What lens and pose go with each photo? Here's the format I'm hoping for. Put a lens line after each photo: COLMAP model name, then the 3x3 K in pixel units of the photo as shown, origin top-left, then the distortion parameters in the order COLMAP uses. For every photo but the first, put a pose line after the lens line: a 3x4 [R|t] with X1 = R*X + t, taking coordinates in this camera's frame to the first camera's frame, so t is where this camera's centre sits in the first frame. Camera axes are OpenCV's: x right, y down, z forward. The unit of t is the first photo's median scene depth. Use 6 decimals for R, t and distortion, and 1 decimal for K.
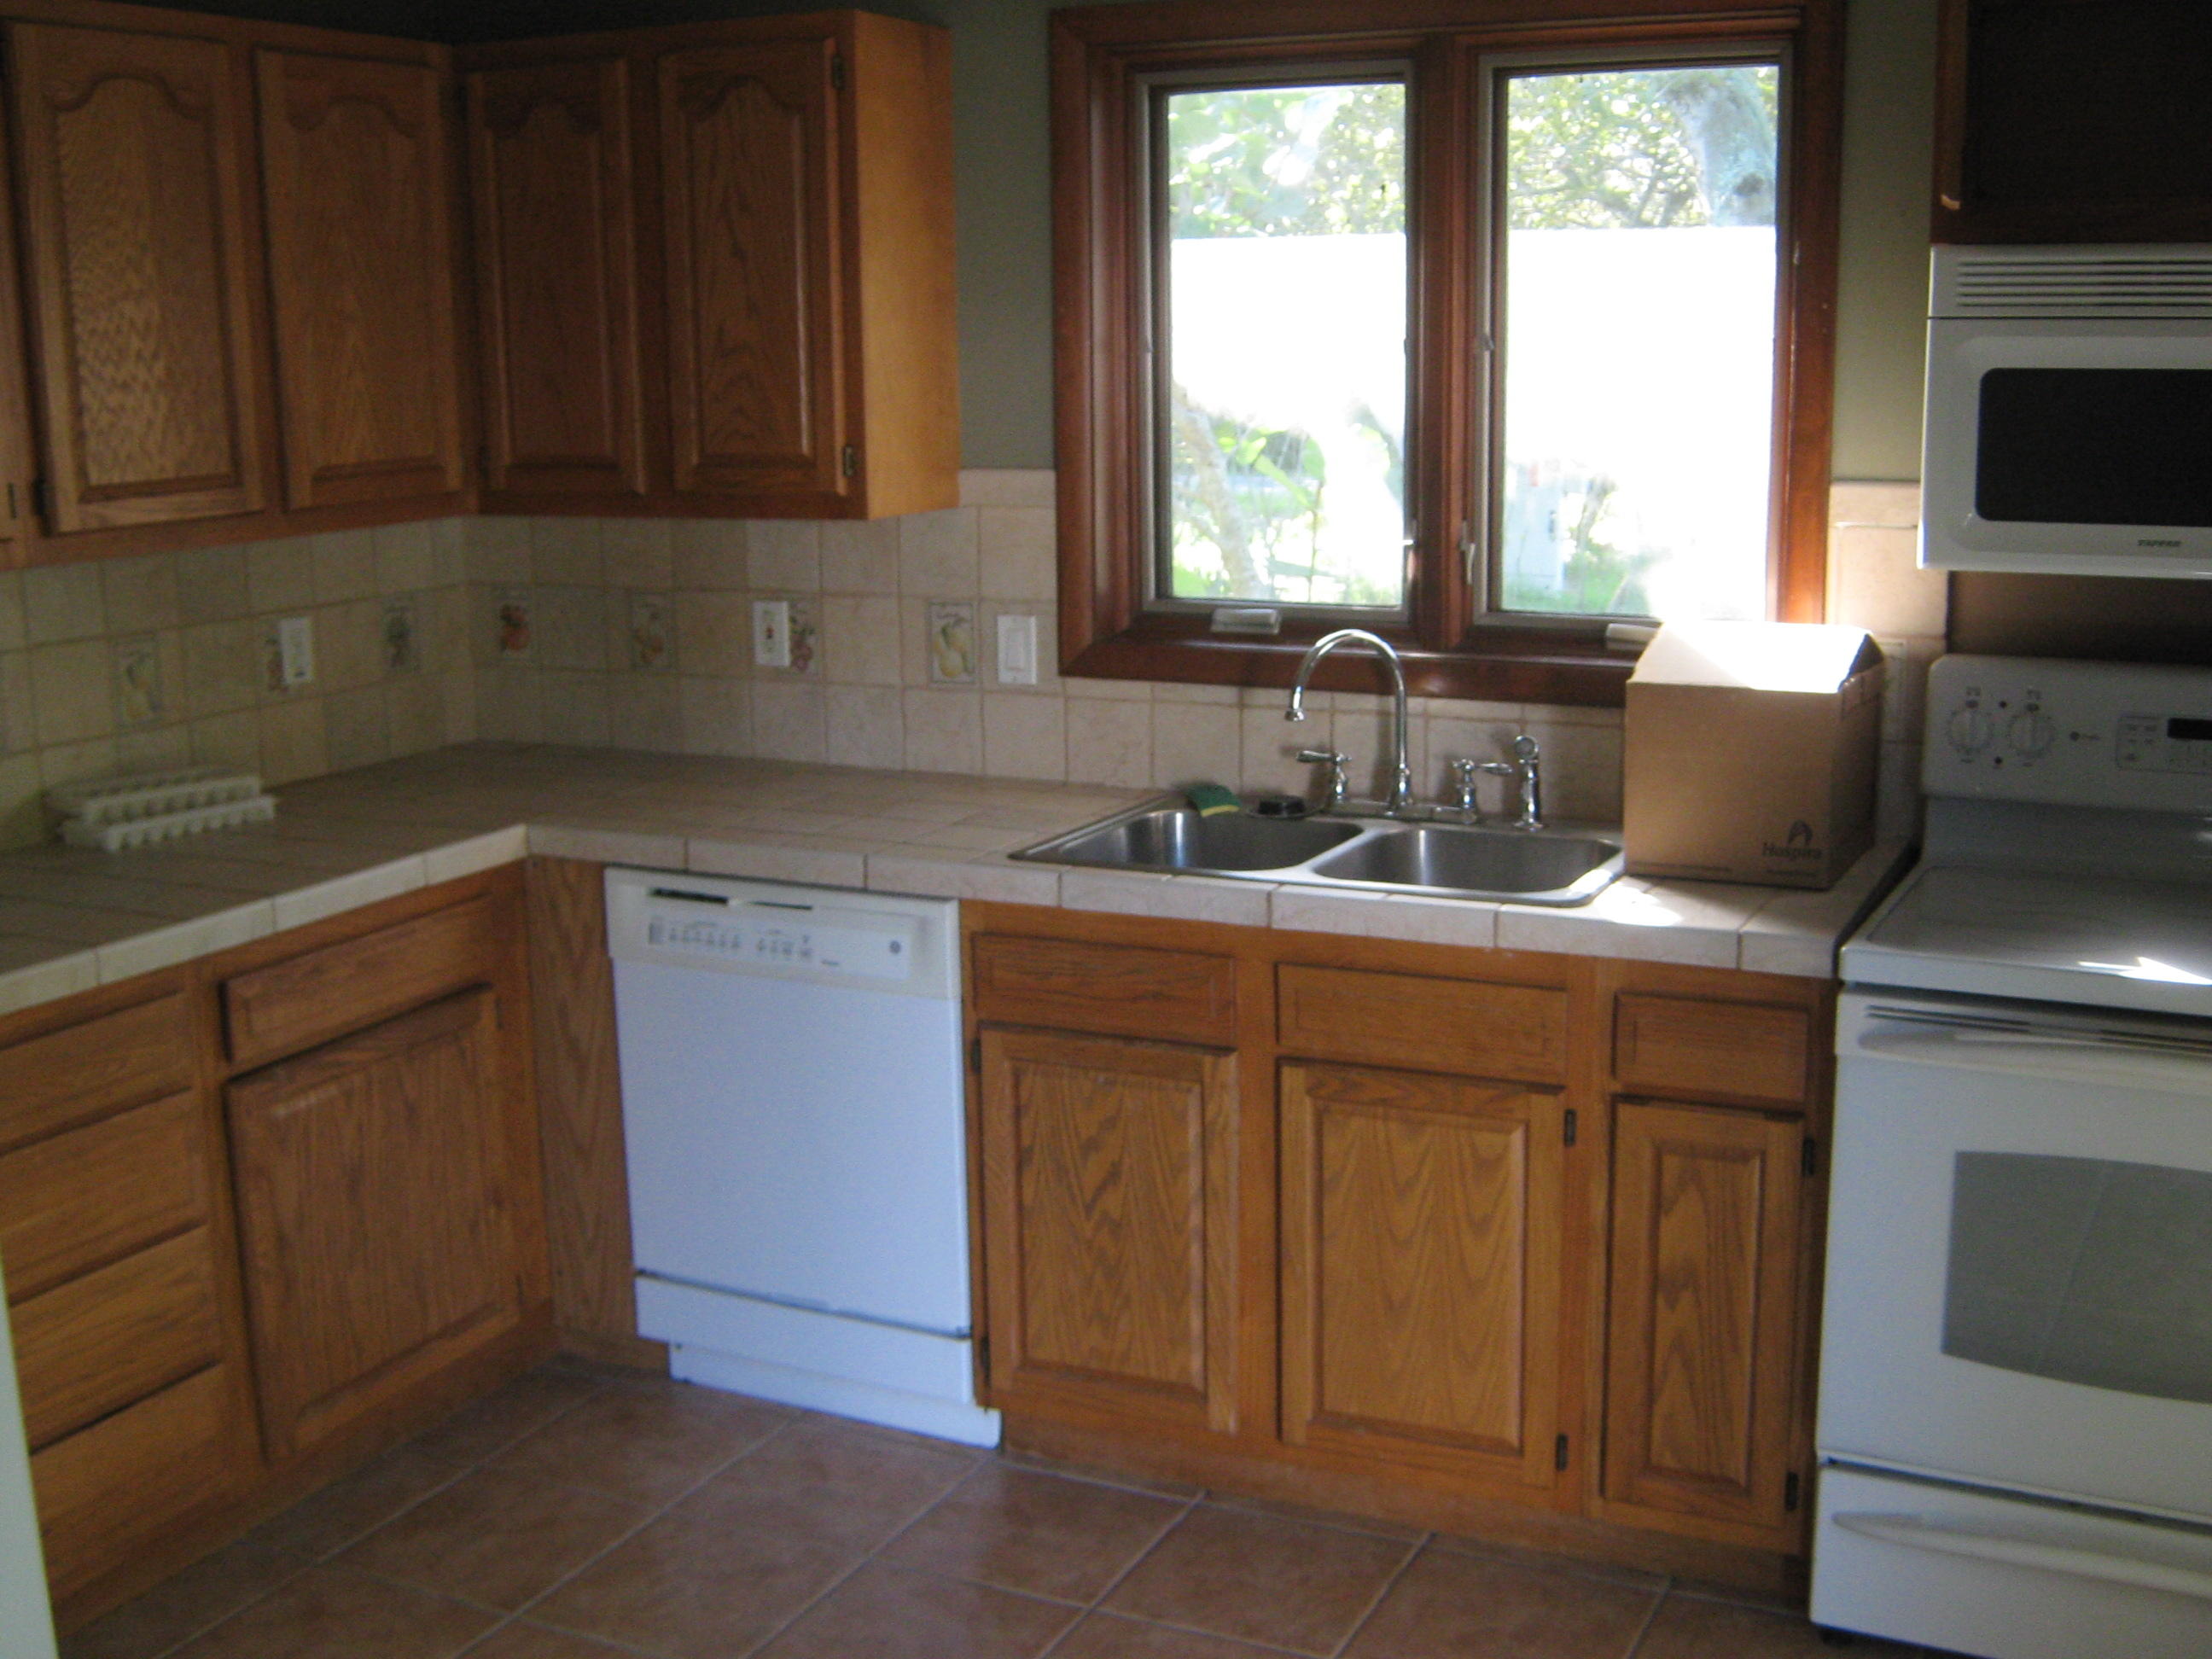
lens RADIAL K [[2492.1, 0, 1106.0], [0, 2492.1, 829.5], [0, 0, 1]] dist [-0.110770, 0.053395]
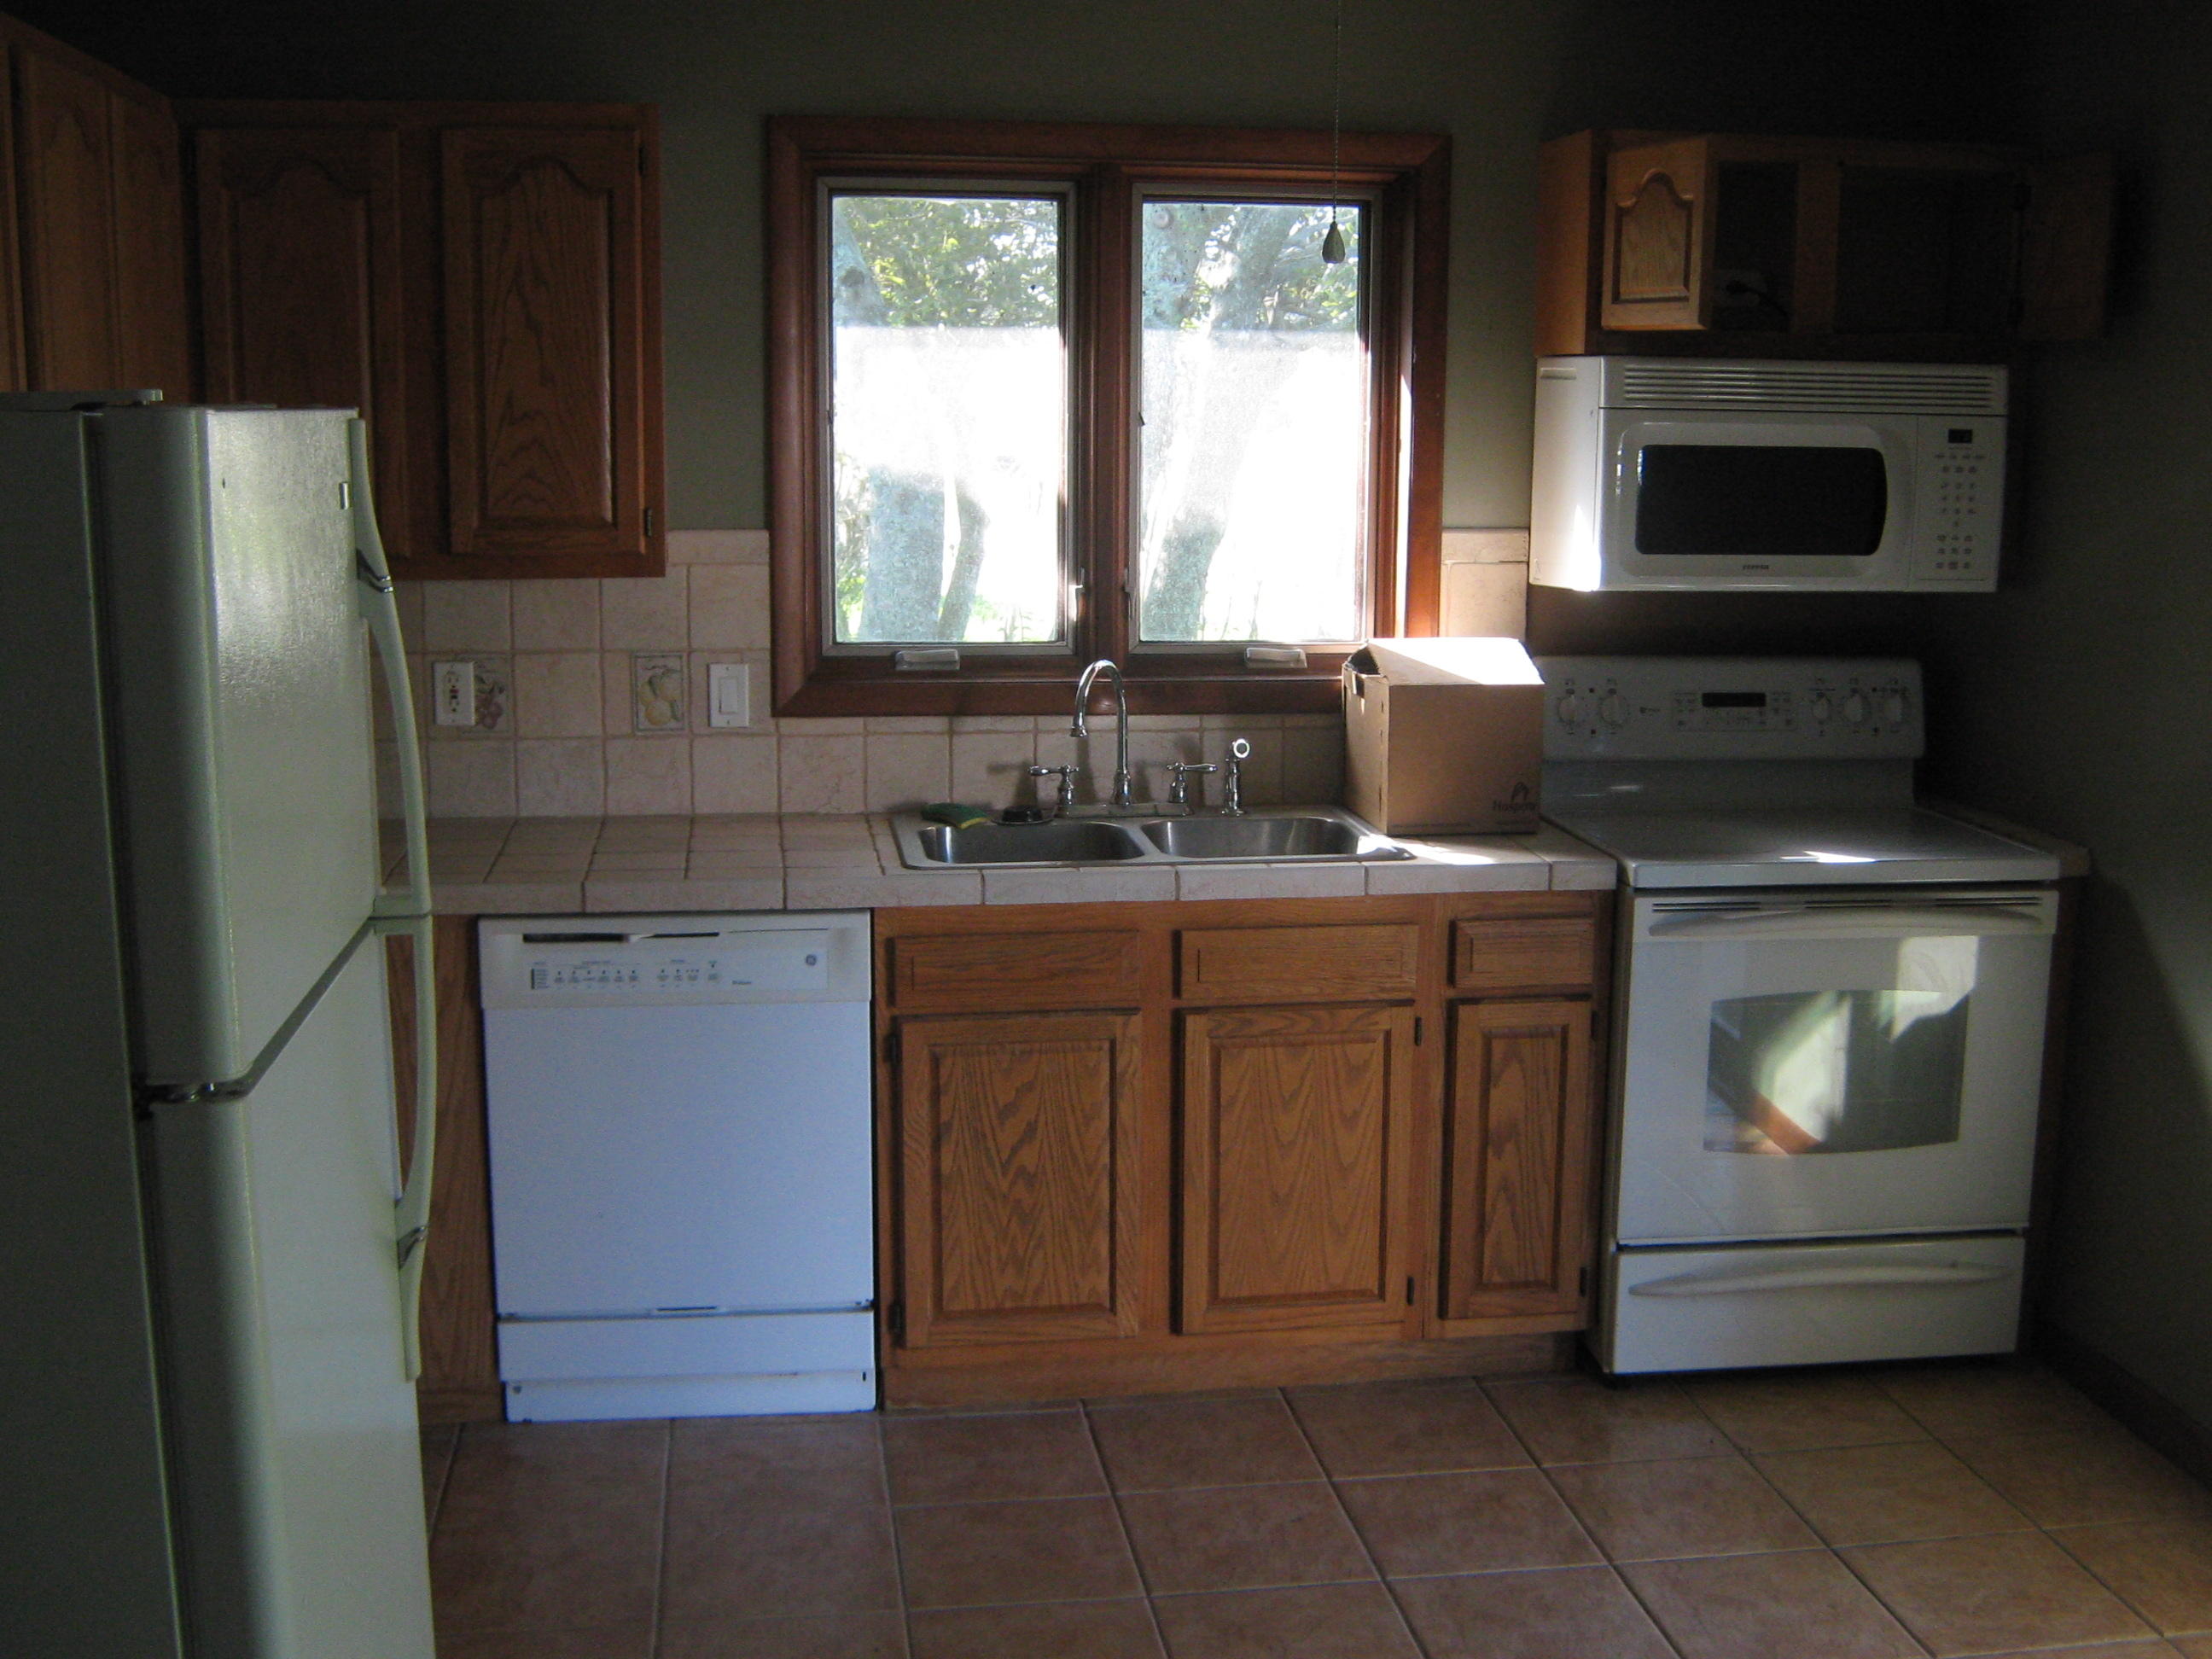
lens RADIAL K [[2492.1, 0, 1106.0], [0, 2492.1, 829.5], [0, 0, 1]] dist [-0.110770, 0.053395]
pose [[0.829732, -0.074243, 0.553202, -0.586619], [0.090953, 0.995851, -0.002768, 0.004813], [-0.550702, 0.052612, 0.833042, 0.009210]]
